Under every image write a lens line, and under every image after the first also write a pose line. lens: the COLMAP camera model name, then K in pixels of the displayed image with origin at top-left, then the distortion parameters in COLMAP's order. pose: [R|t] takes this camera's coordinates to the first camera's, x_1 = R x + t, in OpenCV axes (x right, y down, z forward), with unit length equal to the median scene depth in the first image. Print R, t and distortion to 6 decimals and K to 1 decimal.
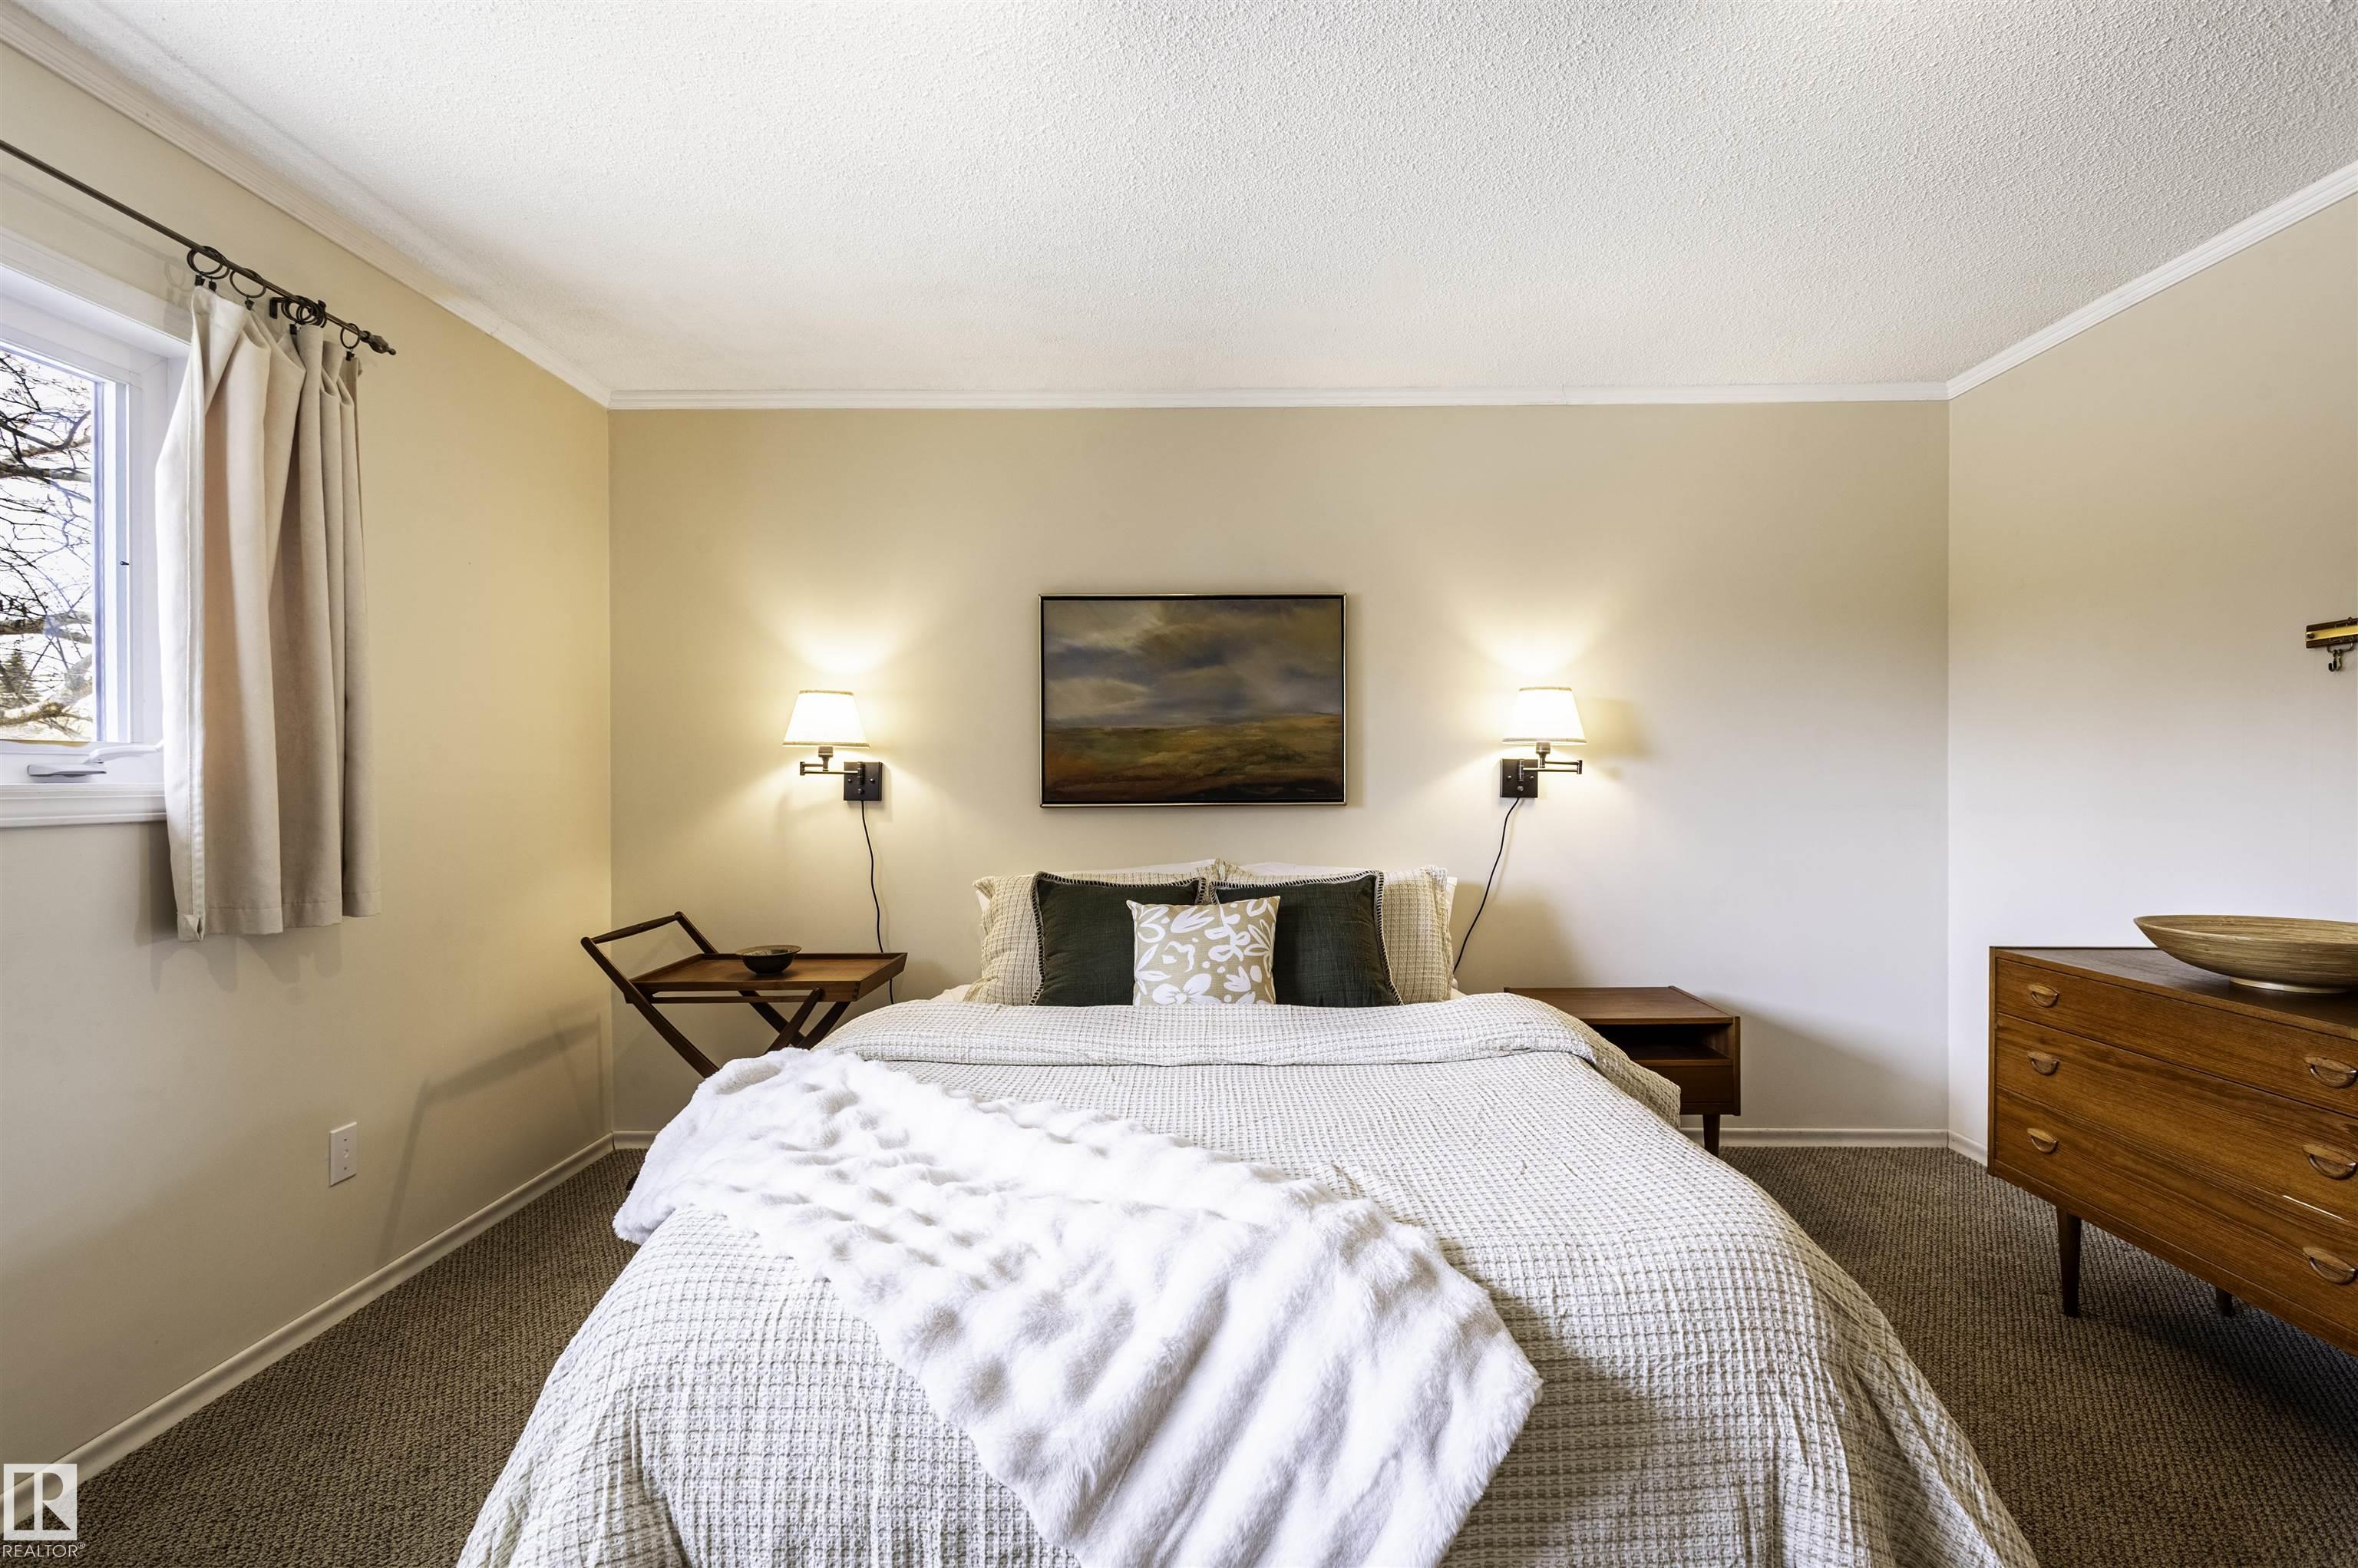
lens RADIAL K [[1143.0, 0, 1158.6], [0, 1143.0, 774.4], [0, 0, 1]] dist [0.012487, -0.003827]
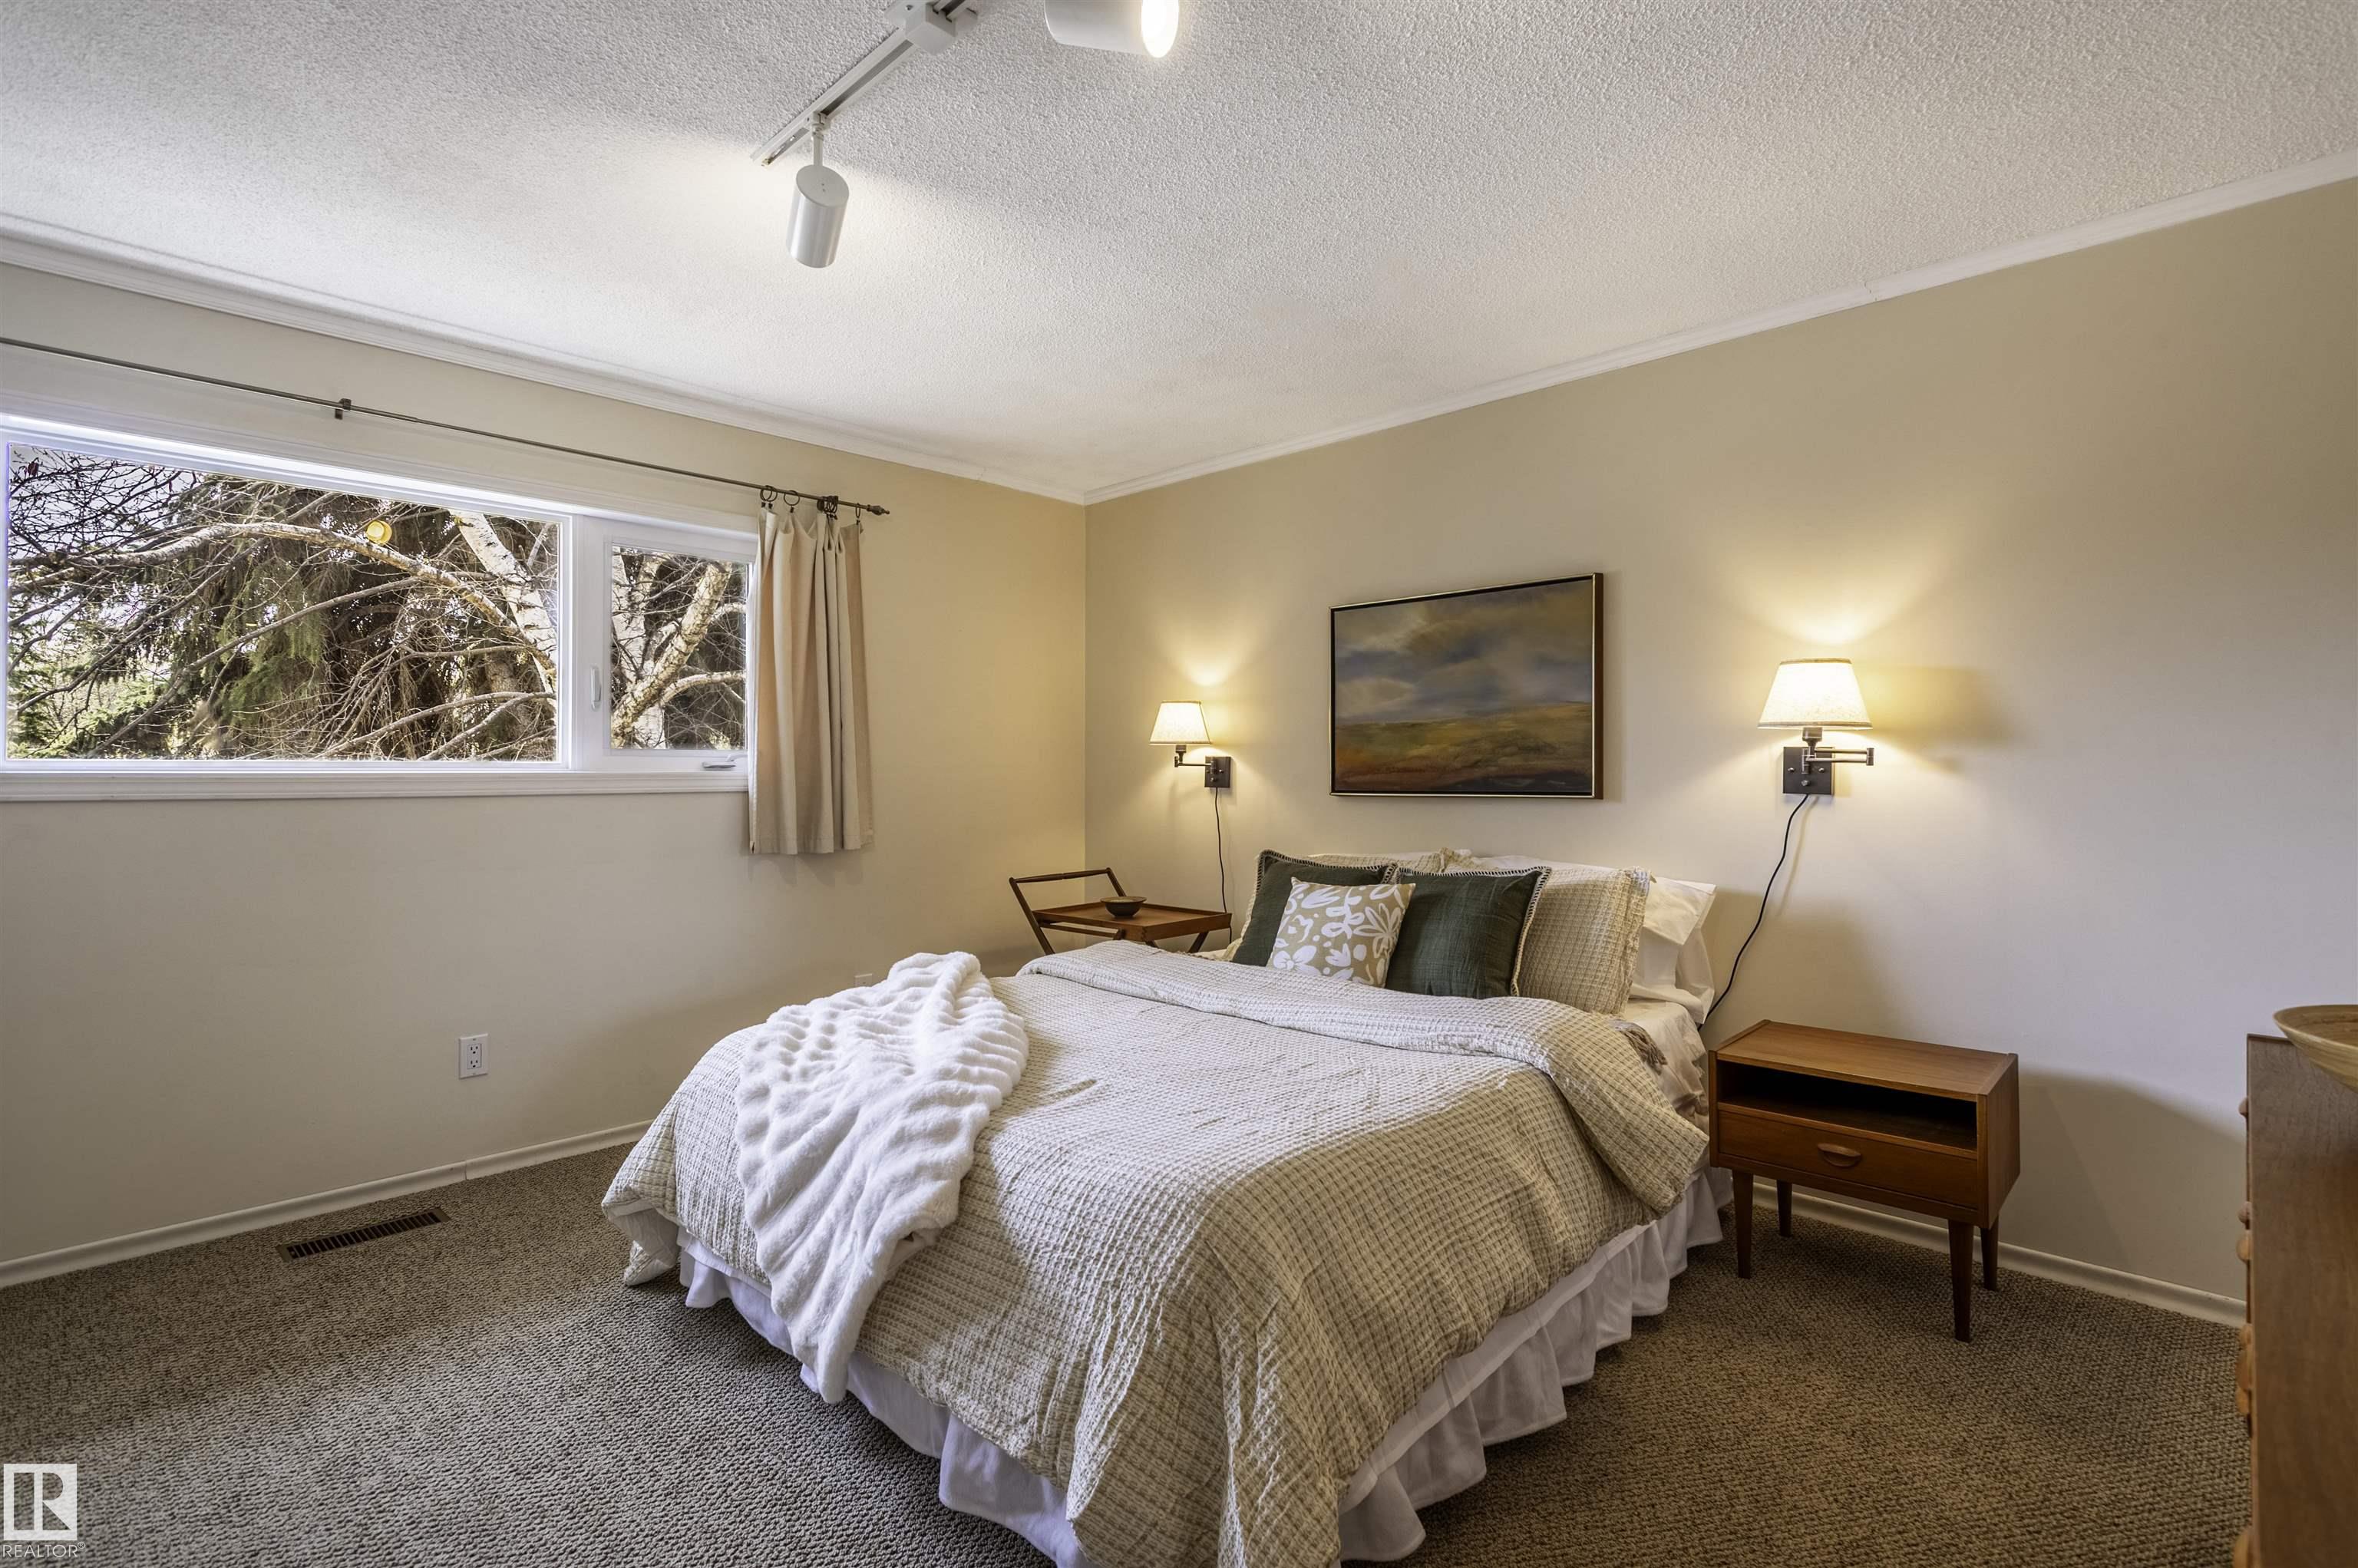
lens RADIAL K [[1143.0, 0, 1177.4], [0, 1143.0, 747.2], [0, 0, 1]] dist [0.012487, -0.003827]
pose [[0.707141, -0.012497, -0.706962, 0.690313], [0.000315, 0.999849, -0.017359, 0.000682], [0.707072, 0.012052, 0.707039, 0.113216]]
